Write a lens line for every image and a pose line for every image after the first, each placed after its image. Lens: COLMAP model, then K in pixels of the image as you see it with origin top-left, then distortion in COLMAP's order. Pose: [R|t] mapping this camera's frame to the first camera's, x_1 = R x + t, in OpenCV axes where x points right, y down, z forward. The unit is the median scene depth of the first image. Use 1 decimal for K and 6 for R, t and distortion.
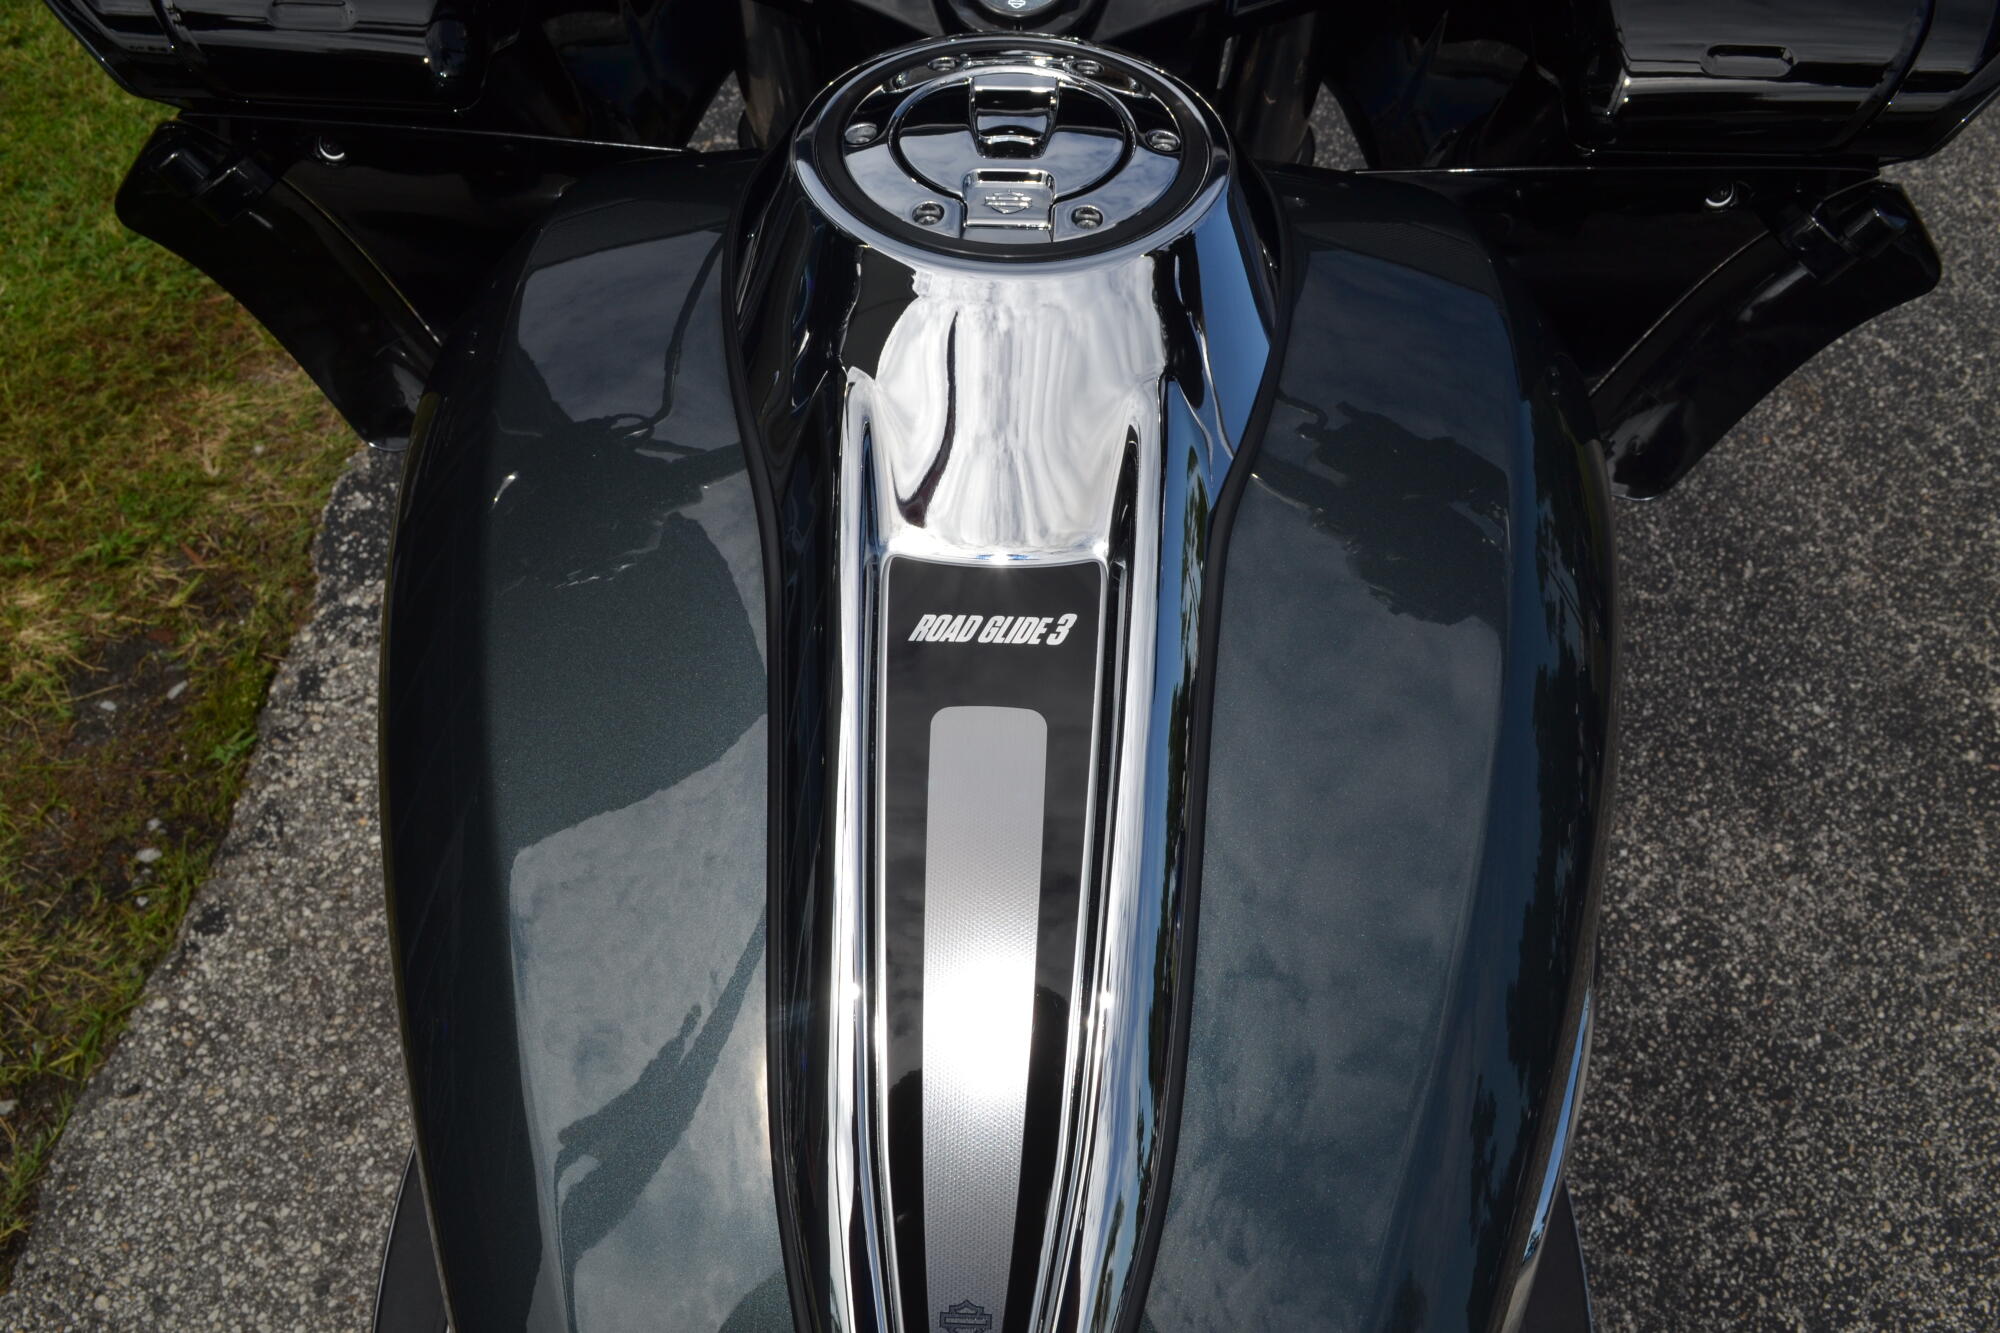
lens RADIAL K [[1845.1, 0, 955.3], [0, 1845.1, 692.0], [0, 0, 1]] dist [-0.070924, 0.000000]
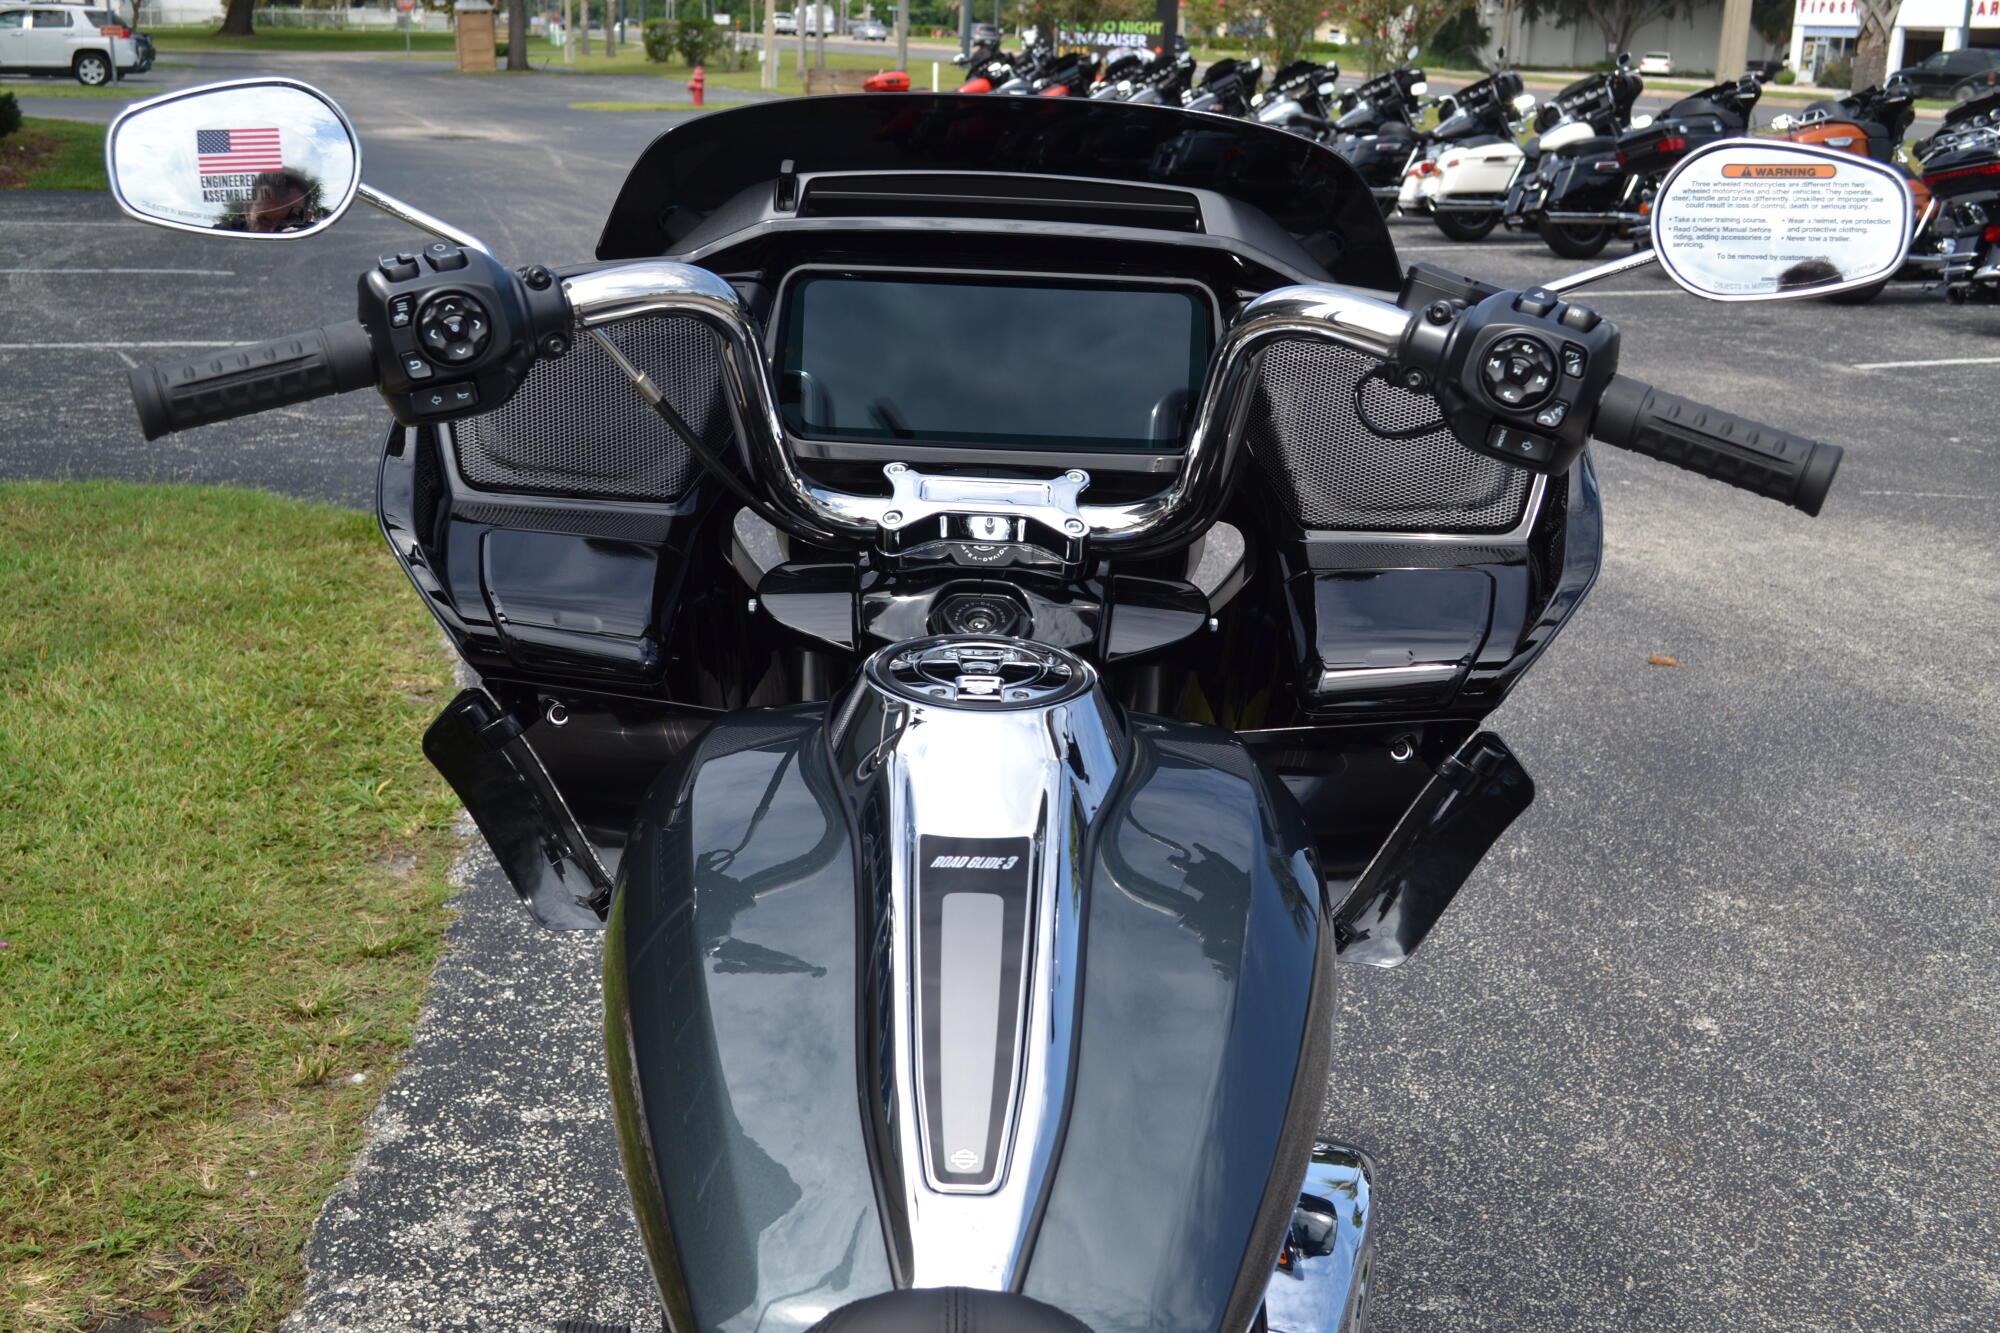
lens RADIAL K [[2197.2, 0, 965.3], [0, 2197.2, 679.6], [0, 0, 1]] dist [-0.052779, 0.000000]
pose [[0.998912, 0.021696, 0.041285, -0.023404], [0.000875, 0.876335, -0.481701, 0.240457], [-0.046631, 0.481213, 0.875363, -0.293581]]
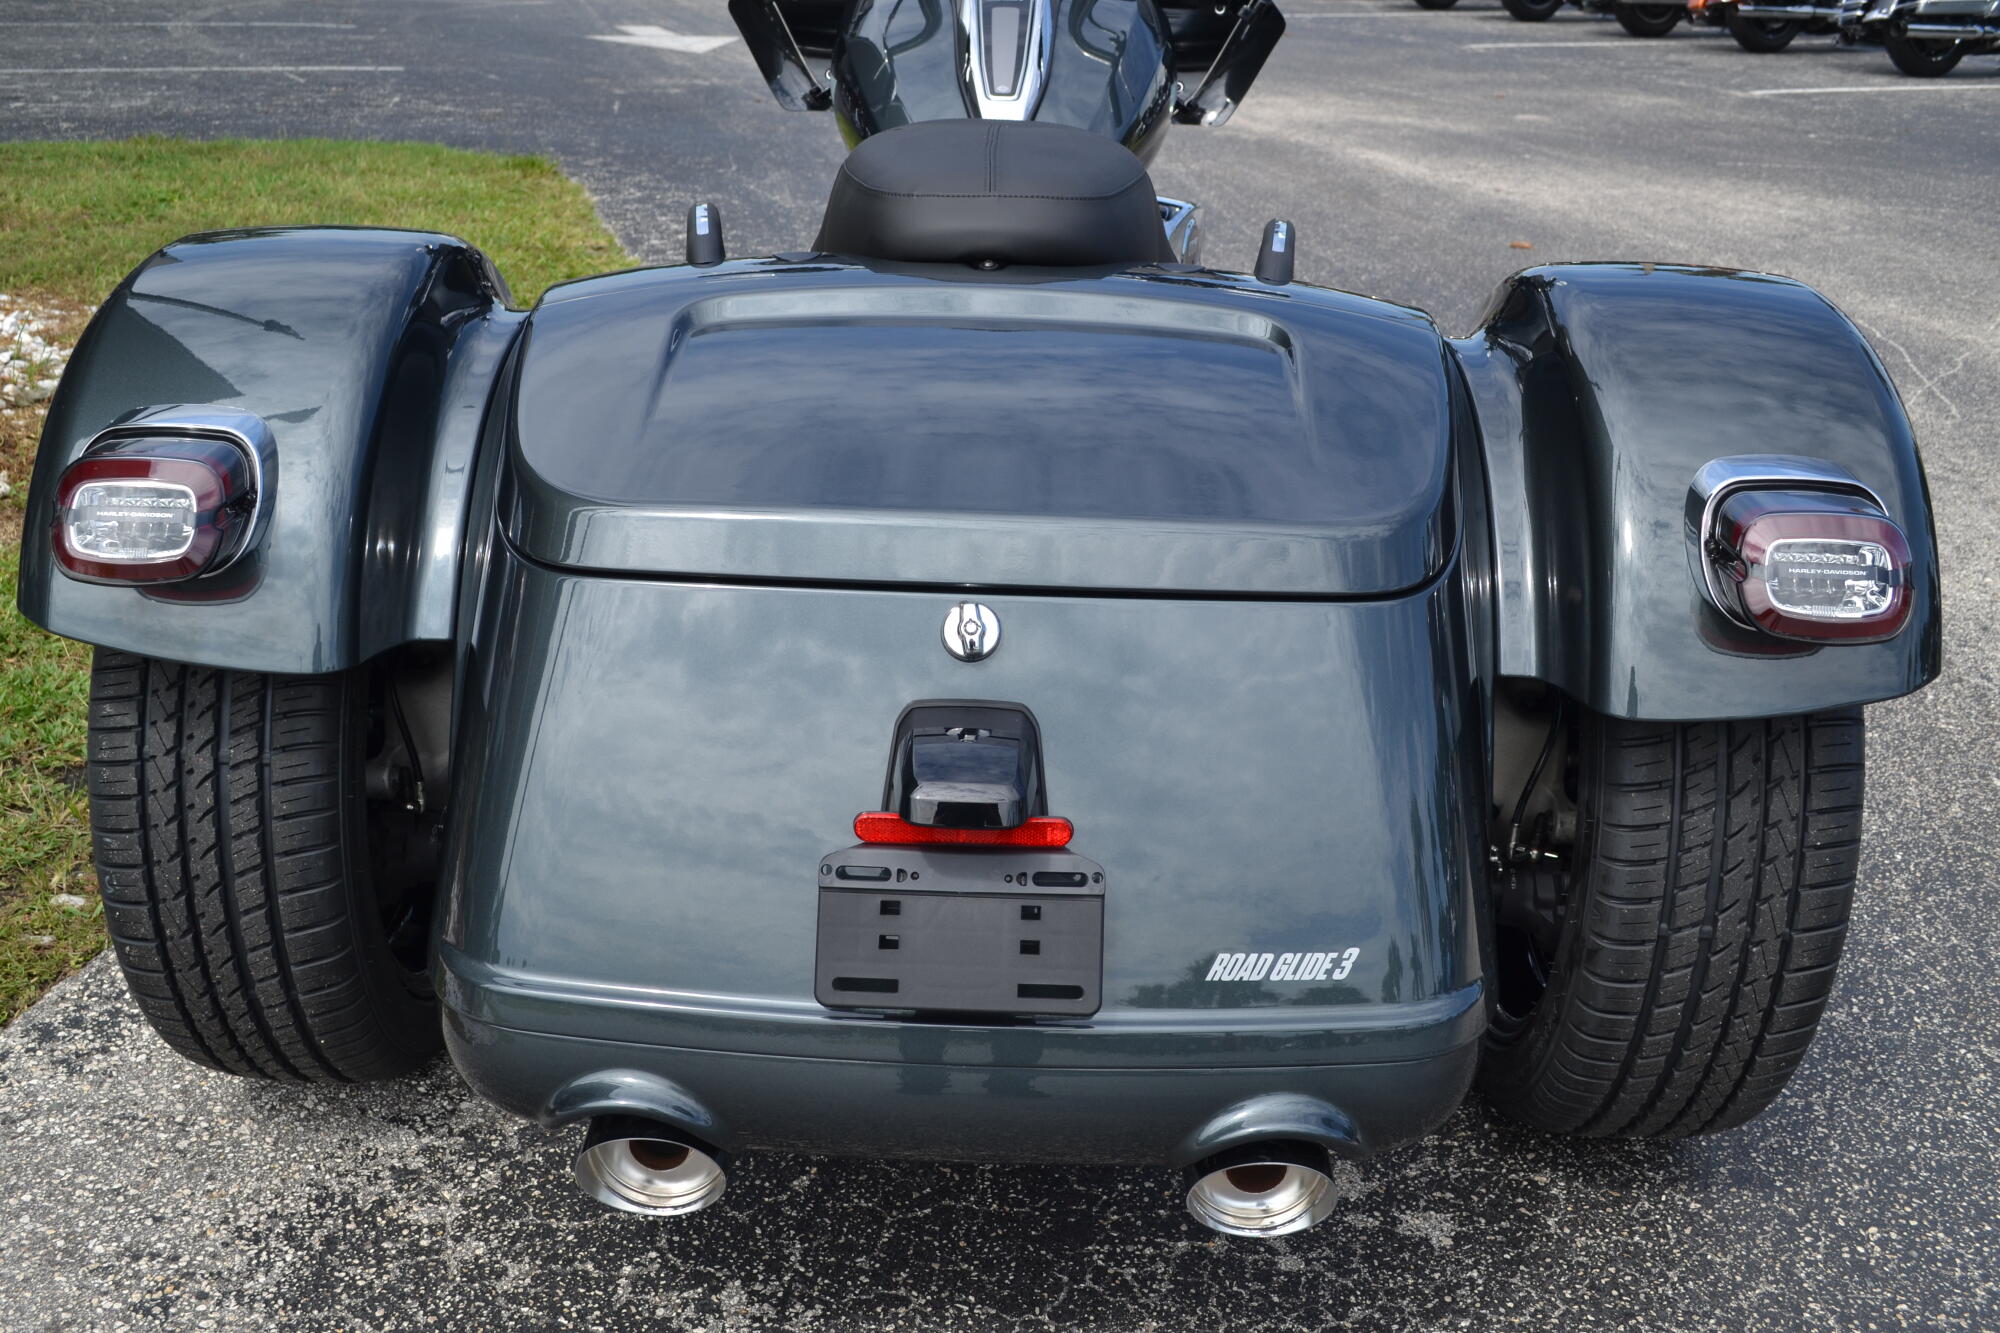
lens RADIAL K [[2041.9, 0, 966.7], [0, 2041.9, 668.0], [0, 0, 1]] dist [-0.056694, 0.000000]
pose [[0.999341, 0.015065, 0.033030, -0.053816], [-0.000842, 0.919209, -0.393770, 0.859995], [-0.036294, 0.393483, 0.918615, -0.716883]]
